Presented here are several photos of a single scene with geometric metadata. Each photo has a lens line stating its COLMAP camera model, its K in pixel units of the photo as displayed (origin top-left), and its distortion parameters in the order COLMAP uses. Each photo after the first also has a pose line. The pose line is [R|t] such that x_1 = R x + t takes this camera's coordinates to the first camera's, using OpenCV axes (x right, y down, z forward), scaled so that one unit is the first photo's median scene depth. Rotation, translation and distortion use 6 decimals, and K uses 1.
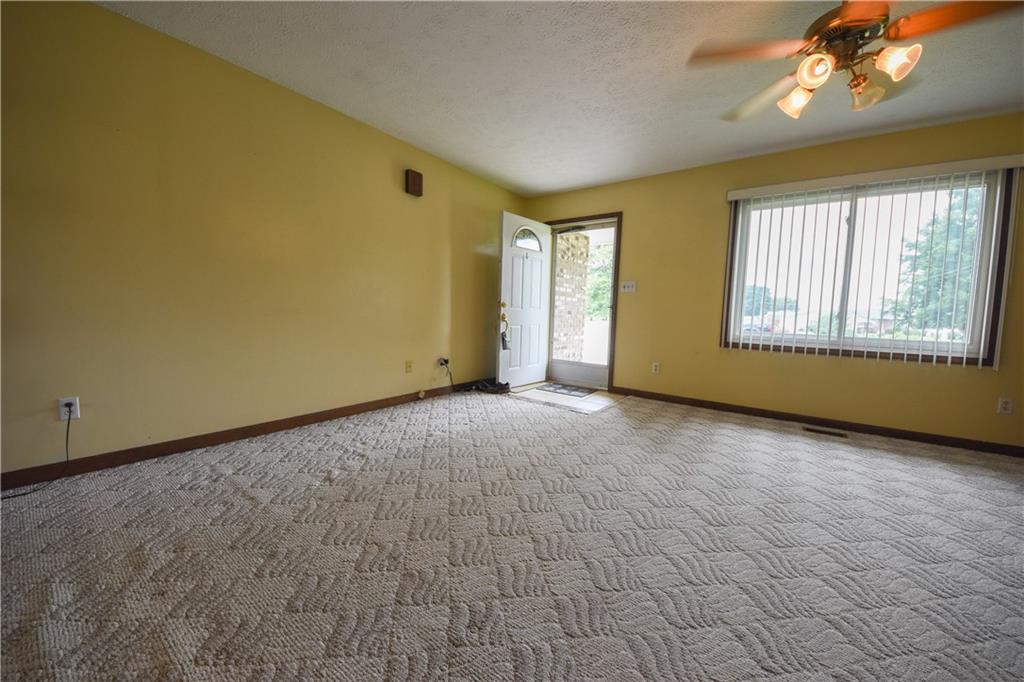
lens RADIAL K [[366.5, 0, 512.6], [0, 366.5, 340.8], [0, 0, 1]] dist [0.008104, -0.007198]
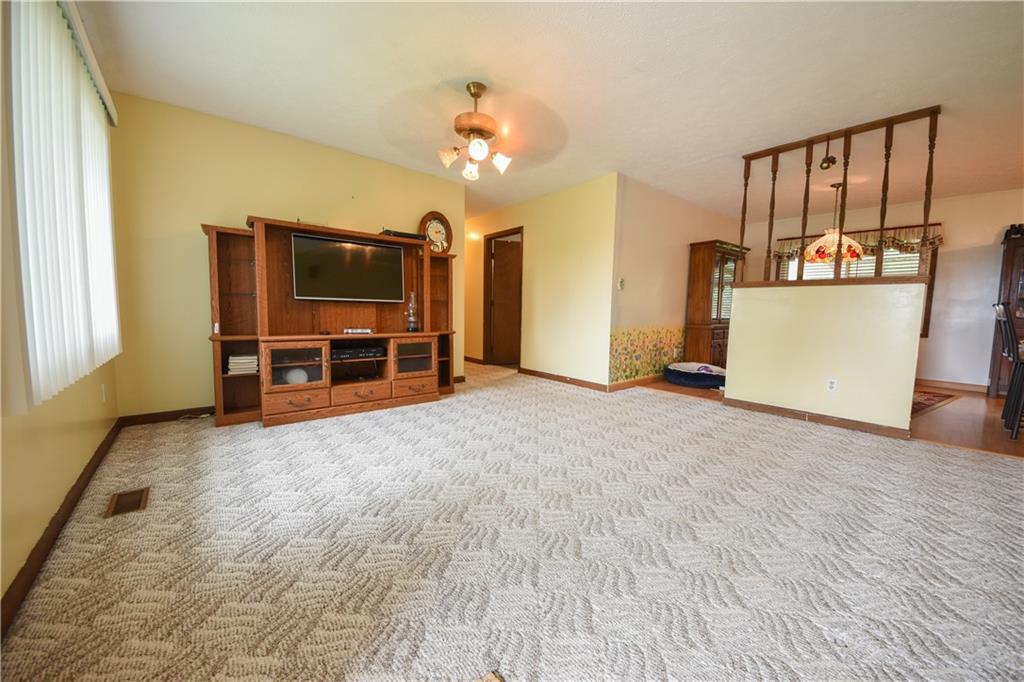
lens RADIAL K [[366.5, 0, 517.3], [0, 366.5, 338.2], [0, 0, 1]] dist [0.008104, -0.007198]
pose [[-0.974830, -0.064151, 0.213523, 0.169037], [-0.029015, 0.986069, 0.163788, -0.107380], [-0.221055, 0.153470, -0.963110, 1.384296]]
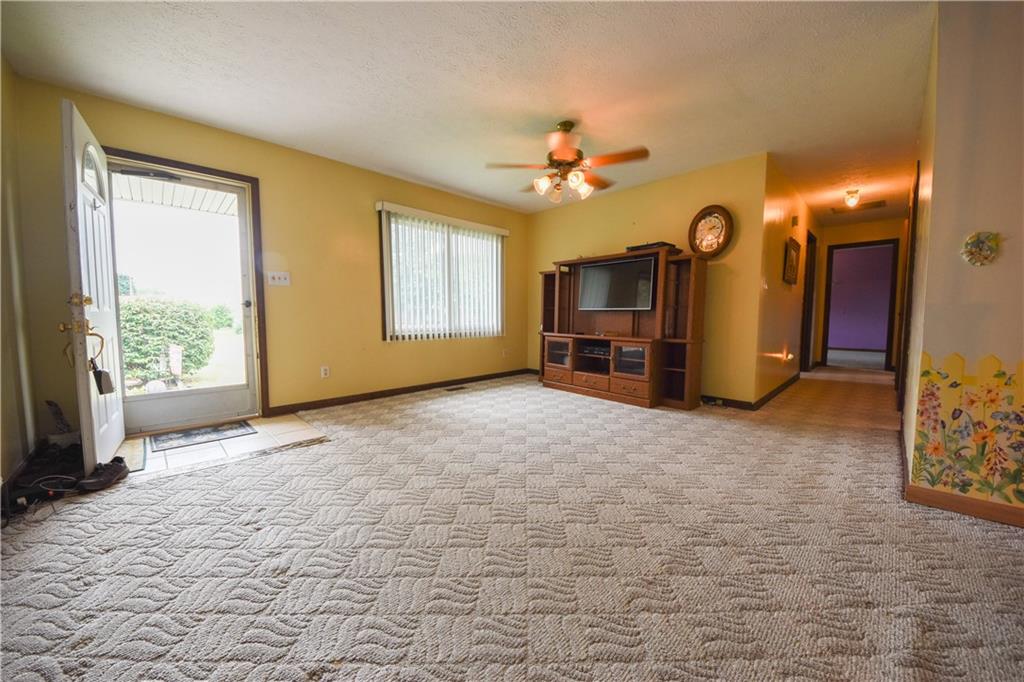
lens RADIAL K [[366.5, 0, 513.2], [0, 366.5, 341.4], [0, 0, 1]] dist [0.008104, -0.007198]
pose [[0.150023, -0.103803, 0.983218, -0.563923], [0.082222, 0.992338, 0.092220, -0.061145], [-0.985258, 0.067007, 0.157408, 0.529714]]
